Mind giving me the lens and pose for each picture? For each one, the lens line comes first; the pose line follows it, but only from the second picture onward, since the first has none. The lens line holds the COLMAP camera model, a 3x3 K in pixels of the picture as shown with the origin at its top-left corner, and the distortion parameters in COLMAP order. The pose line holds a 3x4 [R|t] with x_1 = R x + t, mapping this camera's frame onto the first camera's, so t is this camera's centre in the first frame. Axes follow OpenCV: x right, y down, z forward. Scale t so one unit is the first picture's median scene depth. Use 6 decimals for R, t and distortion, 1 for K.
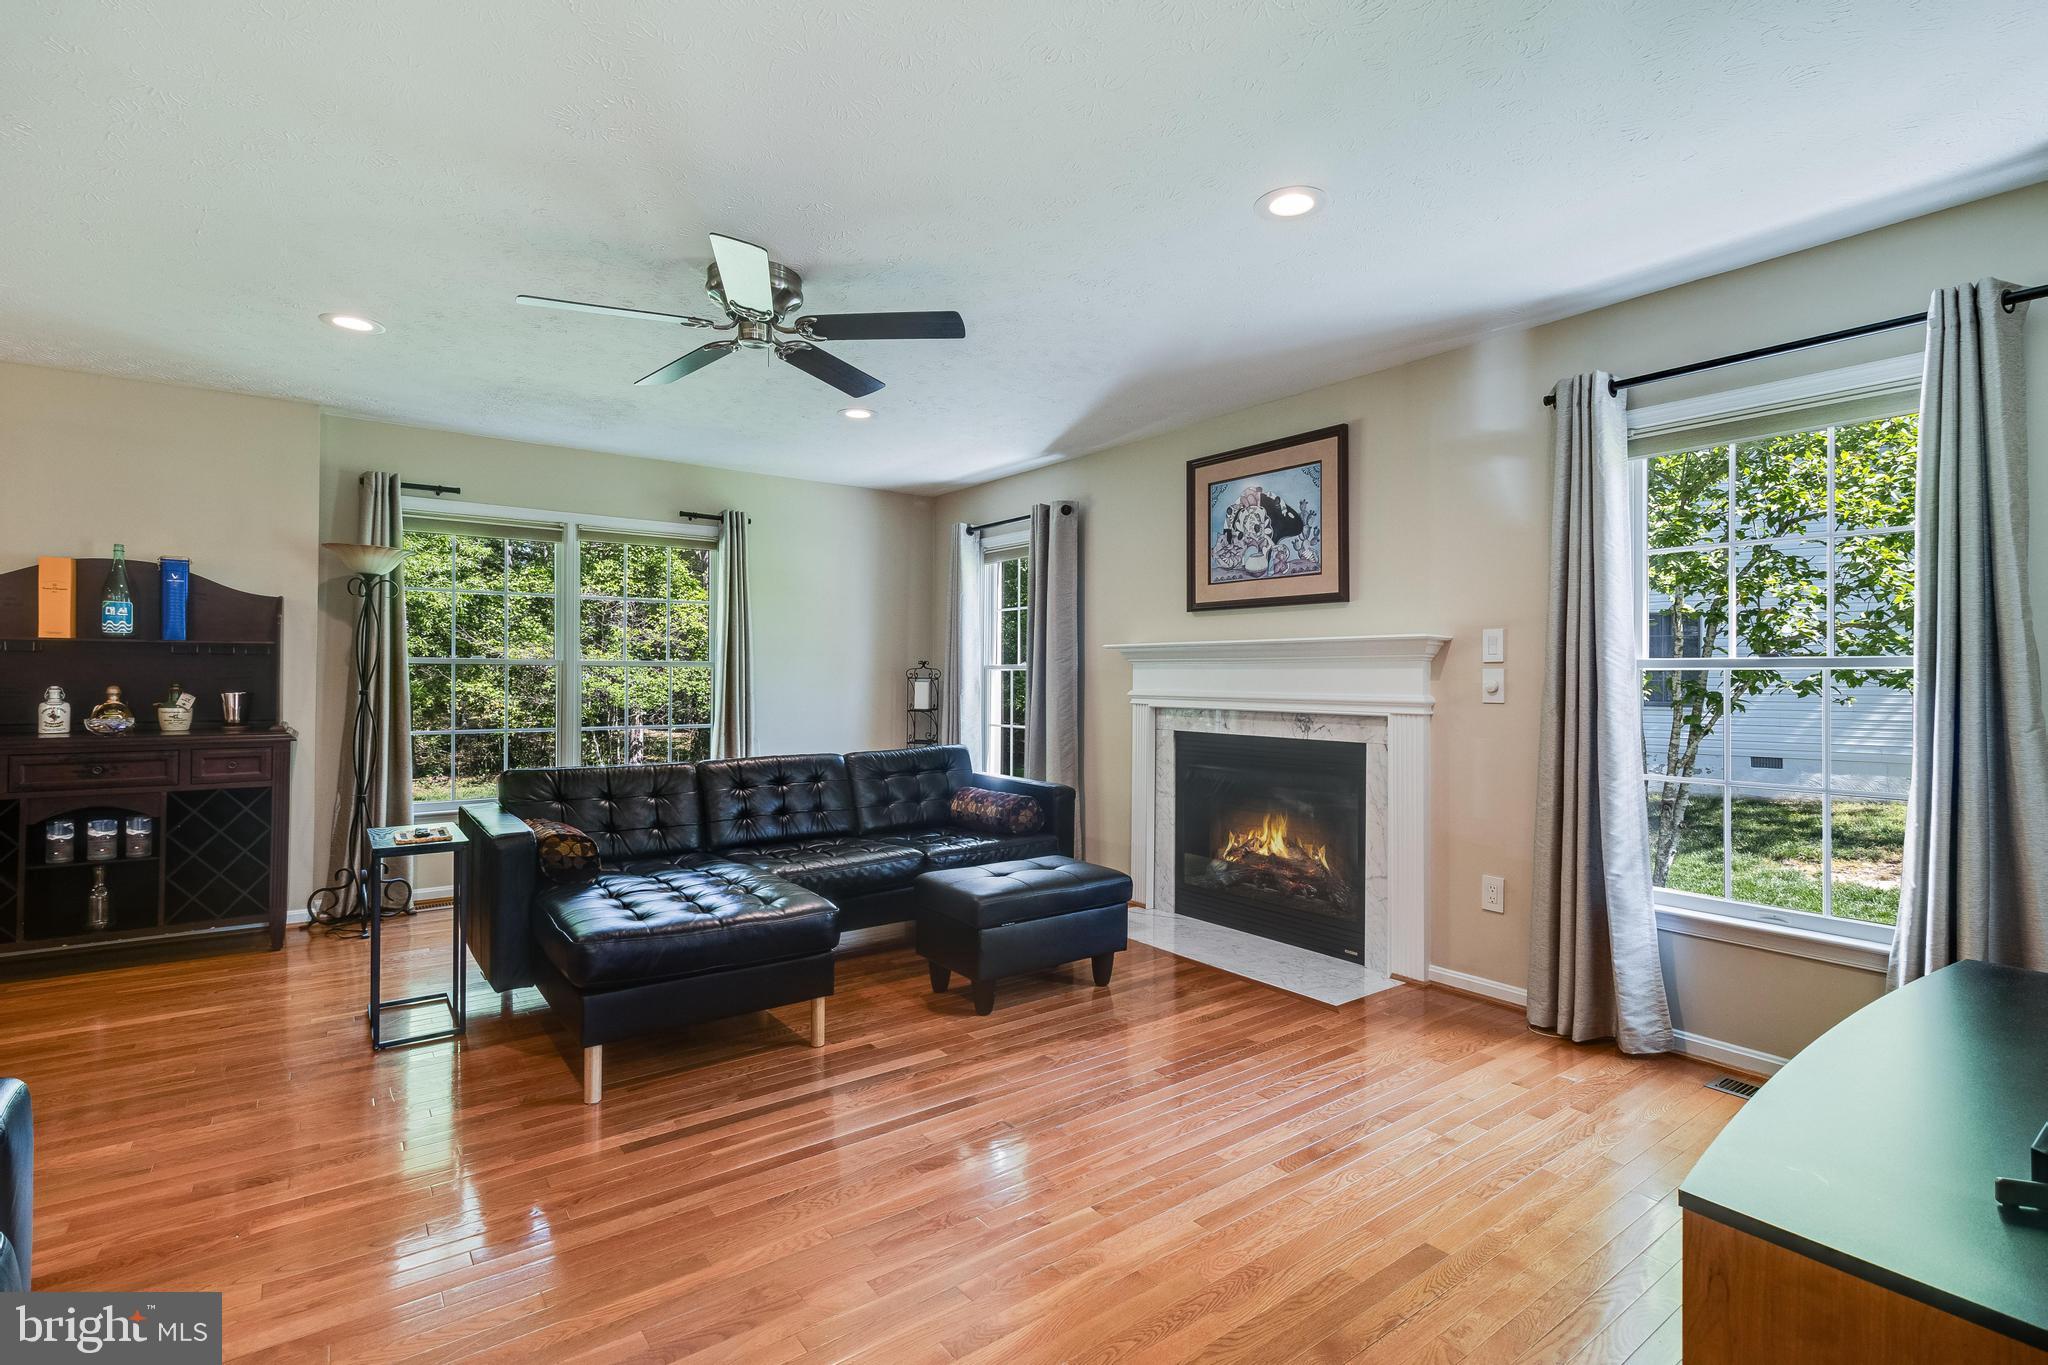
lens RADIAL K [[942.7, 0, 1031.4], [0, 942.7, 671.8], [0, 0, 1]] dist [0.001376, -0.000486]
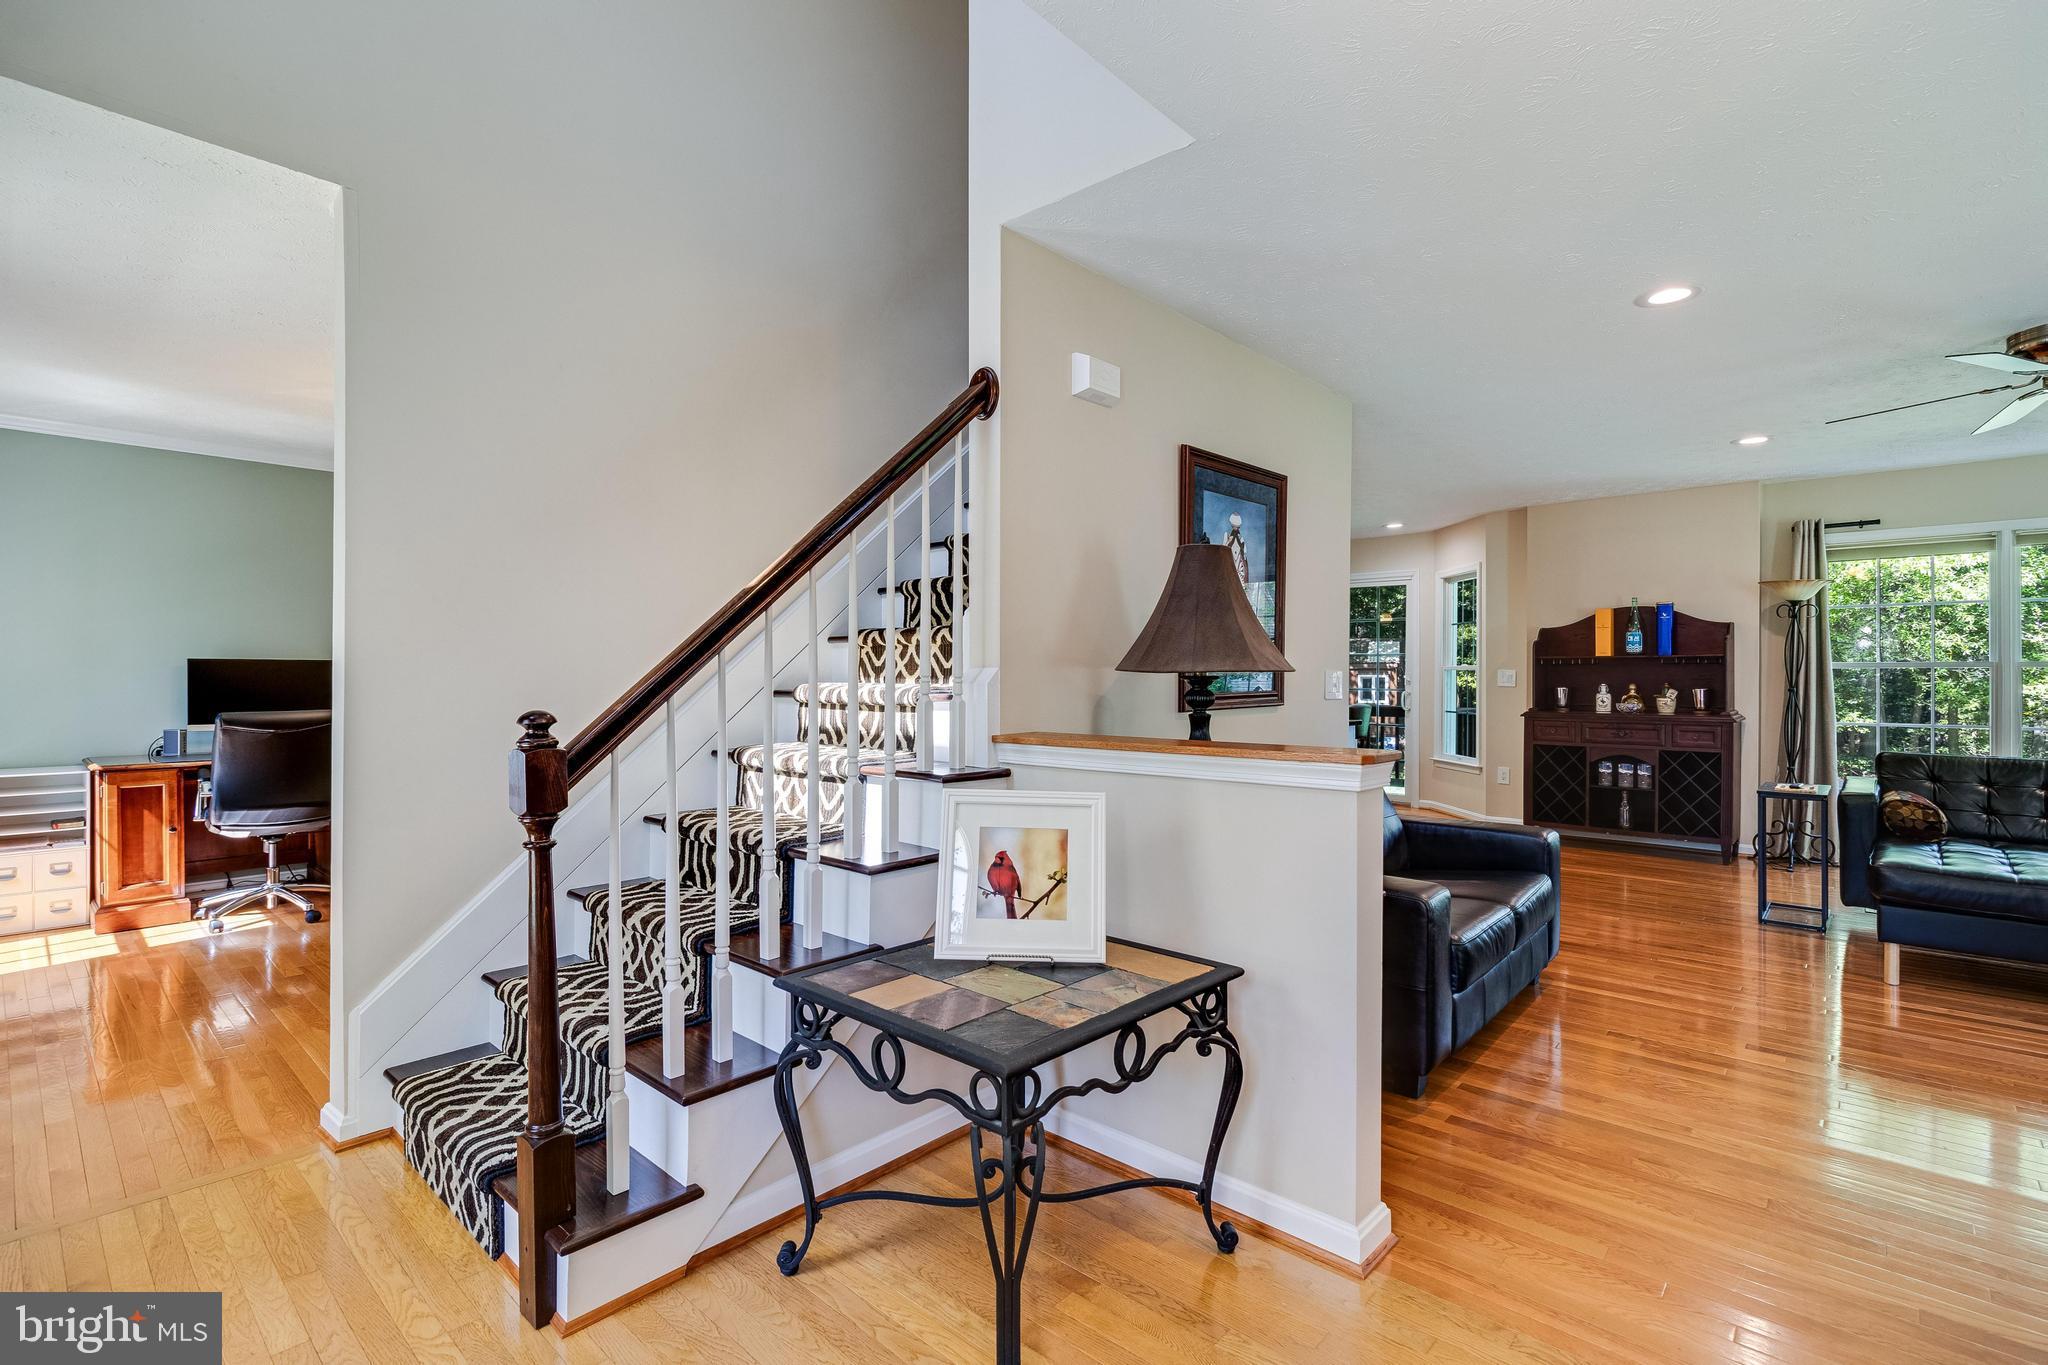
lens RADIAL K [[942.7, 0, 1030.0], [0, 942.7, 678.1], [0, 0, 1]] dist [0.001376, -0.000486]
pose [[0.184782, -0.002207, -0.982777, 0.374743], [0.006329, 0.999979, -0.001055, -0.000086], [0.982759, -0.006025, 0.184792, -0.280682]]
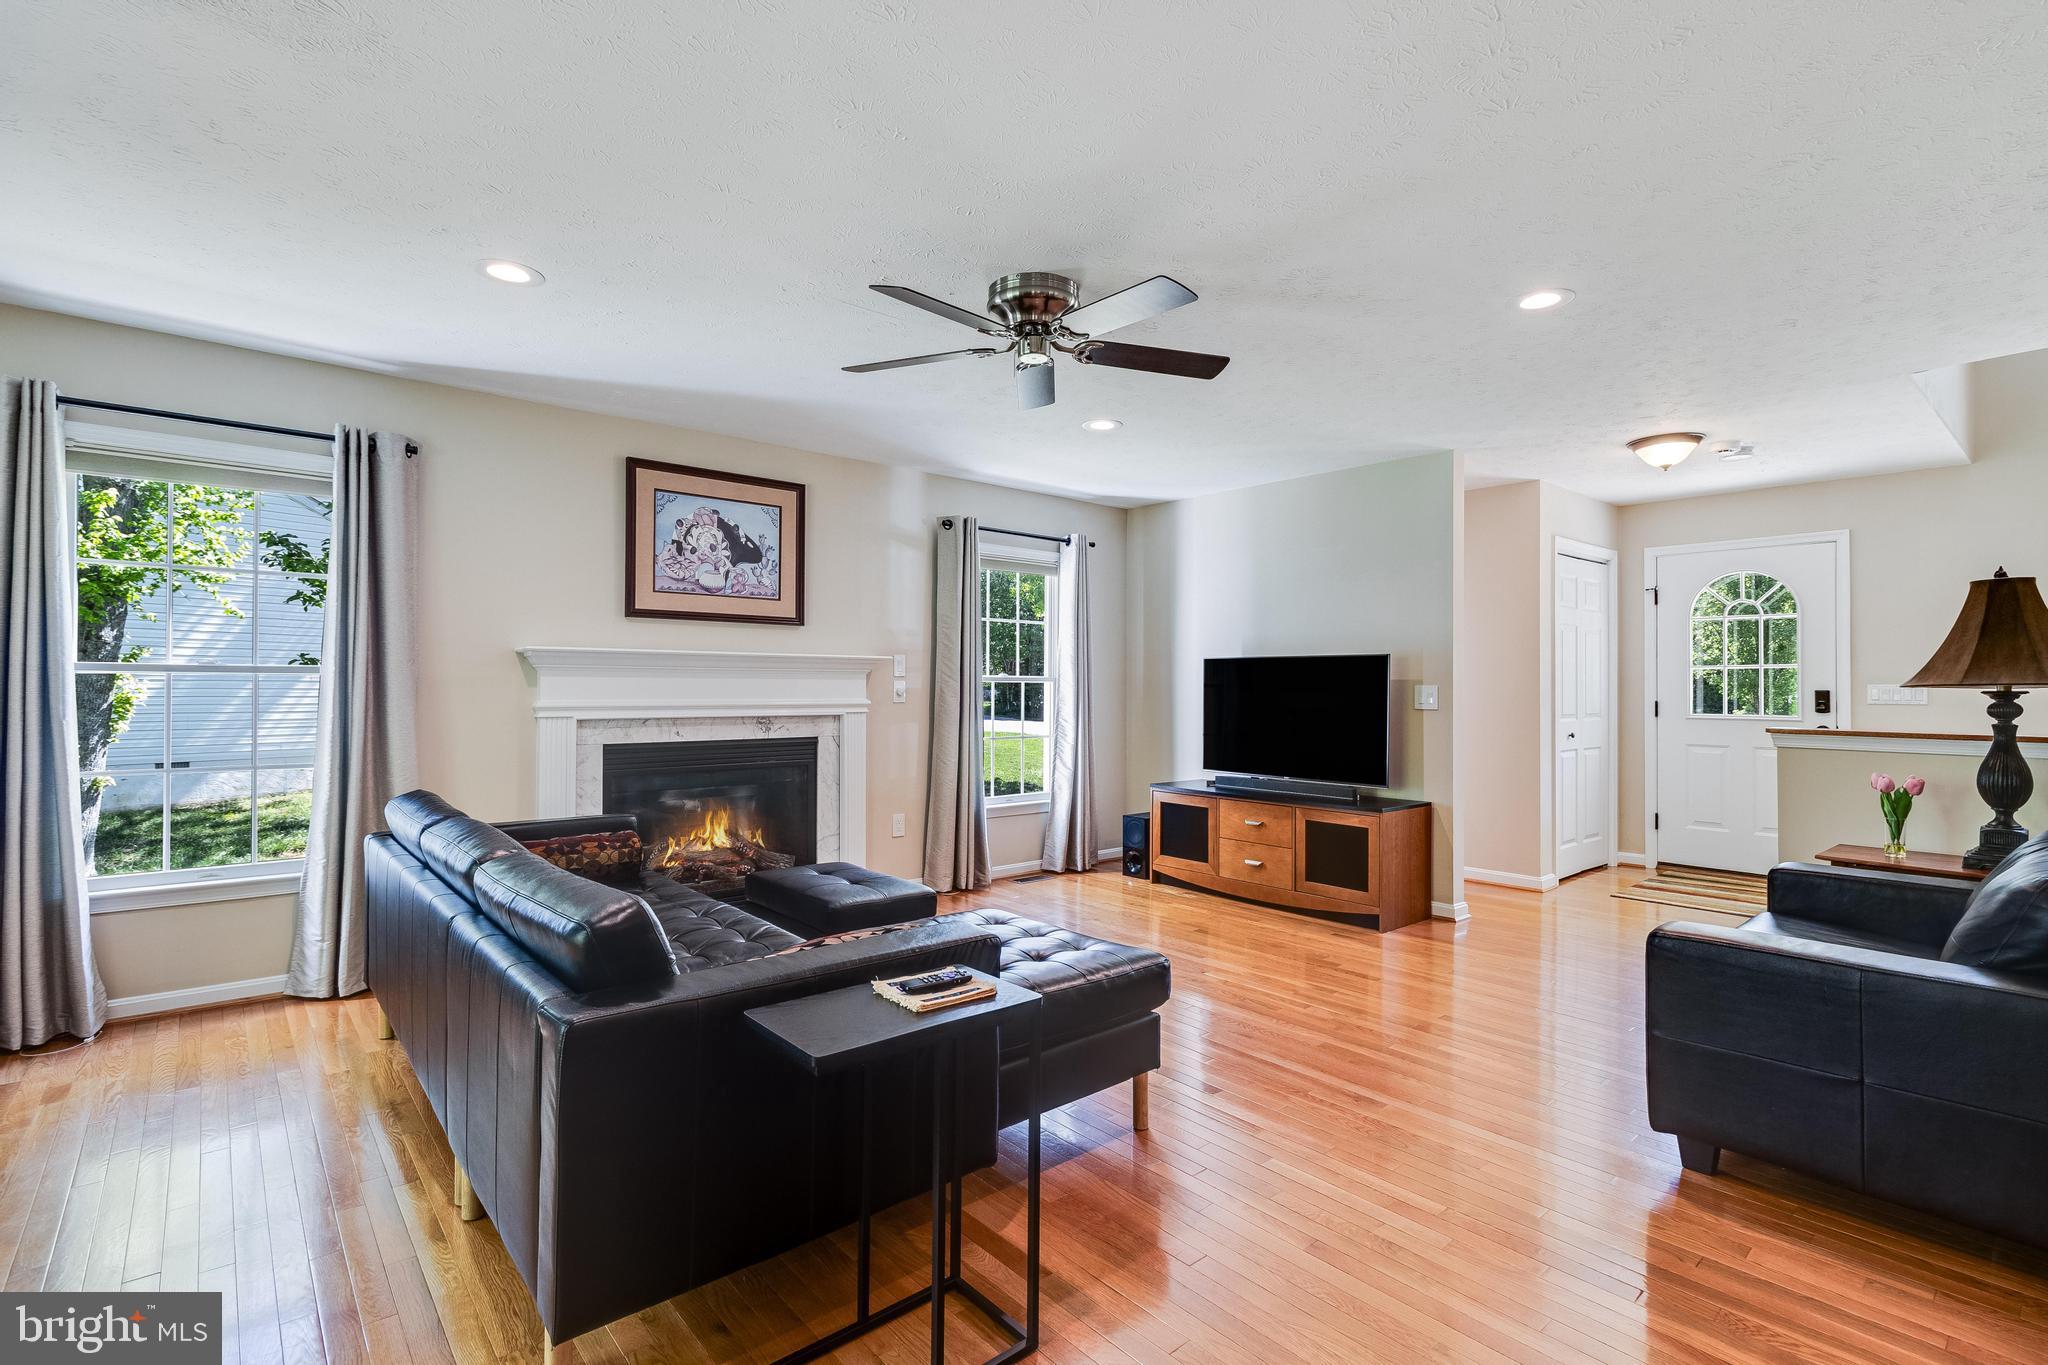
lens RADIAL K [[942.7, 0, 1023.3], [0, 942.7, 680.4], [0, 0, 1]] dist [0.001376, -0.000486]
pose [[-0.050079, 0.001598, 0.998744, -1.037313], [-0.009308, 0.999955, -0.002066, -0.001723], [-0.998702, -0.009399, -0.050062, 0.847899]]
